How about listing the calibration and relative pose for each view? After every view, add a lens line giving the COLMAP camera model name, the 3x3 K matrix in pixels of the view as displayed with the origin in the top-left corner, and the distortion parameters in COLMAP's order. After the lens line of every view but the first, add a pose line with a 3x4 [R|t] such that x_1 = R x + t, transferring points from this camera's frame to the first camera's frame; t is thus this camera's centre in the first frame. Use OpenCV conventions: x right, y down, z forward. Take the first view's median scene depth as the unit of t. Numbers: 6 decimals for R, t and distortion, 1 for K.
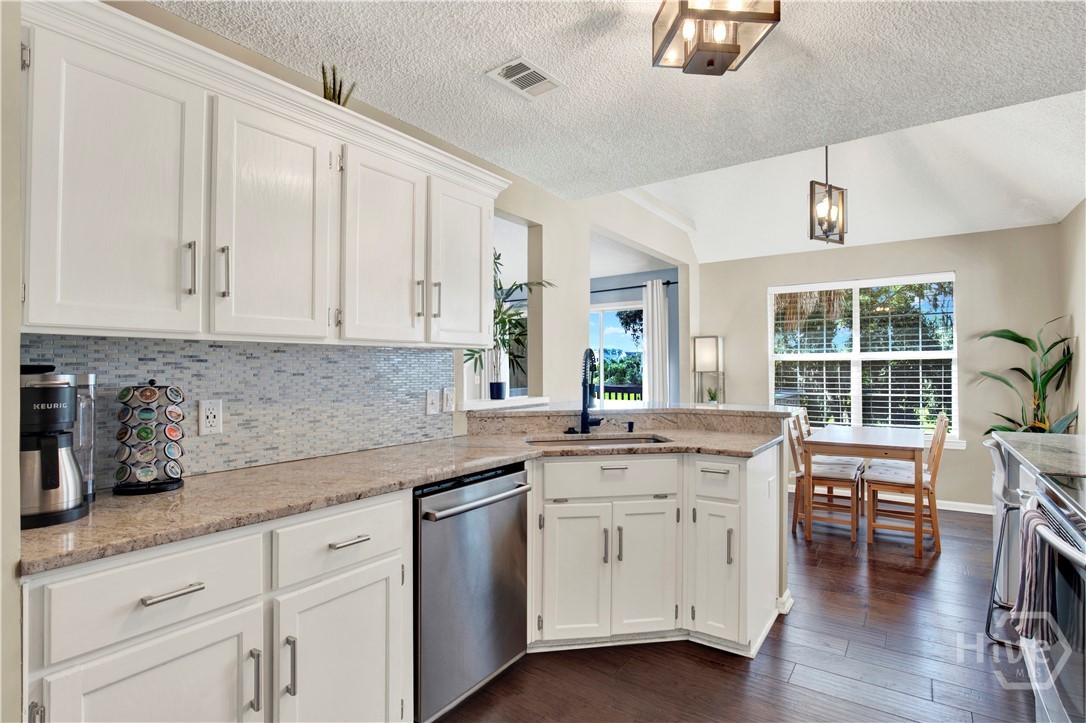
lens RADIAL K [[537.6, 0, 543.0], [0, 537.6, 367.3], [0, 0, 1]] dist [-0.022444, -0.000849]
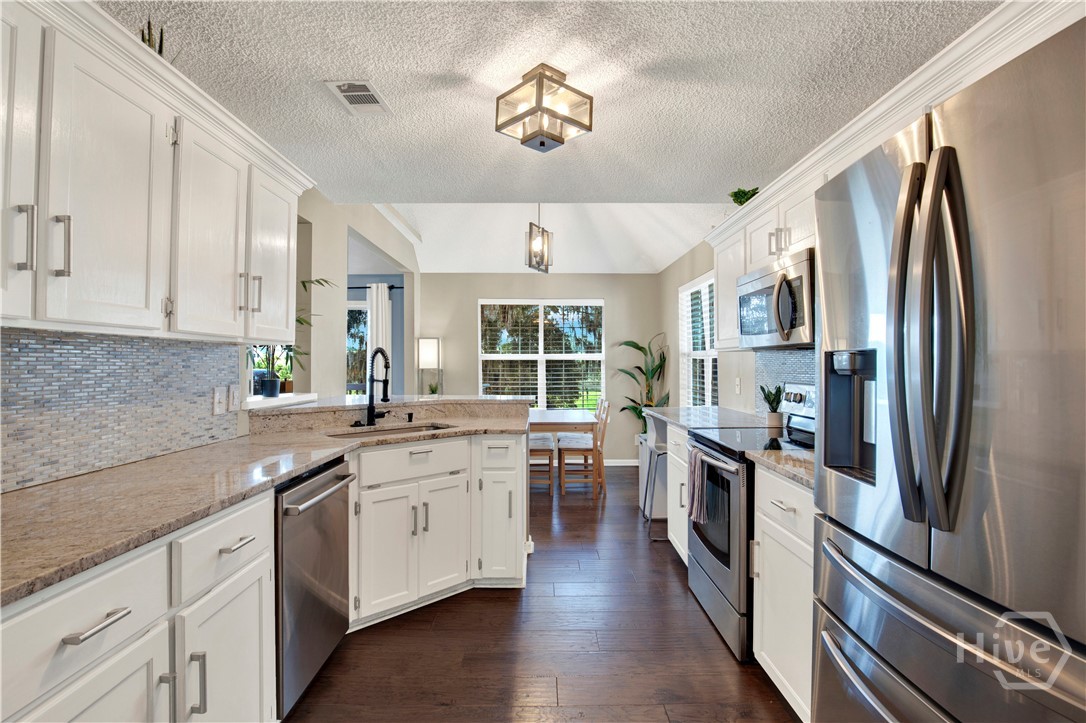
lens RADIAL K [[511.5, 0, 543.8], [0, 511.5, 360.4], [0, 0, 1]] dist [-0.025870, 0.000058]
pose [[0.809168, 0.011009, 0.587474, -0.297928], [-0.006236, 0.999929, -0.010150, 0.000302], [-0.587544, 0.004550, 0.809180, -0.041668]]
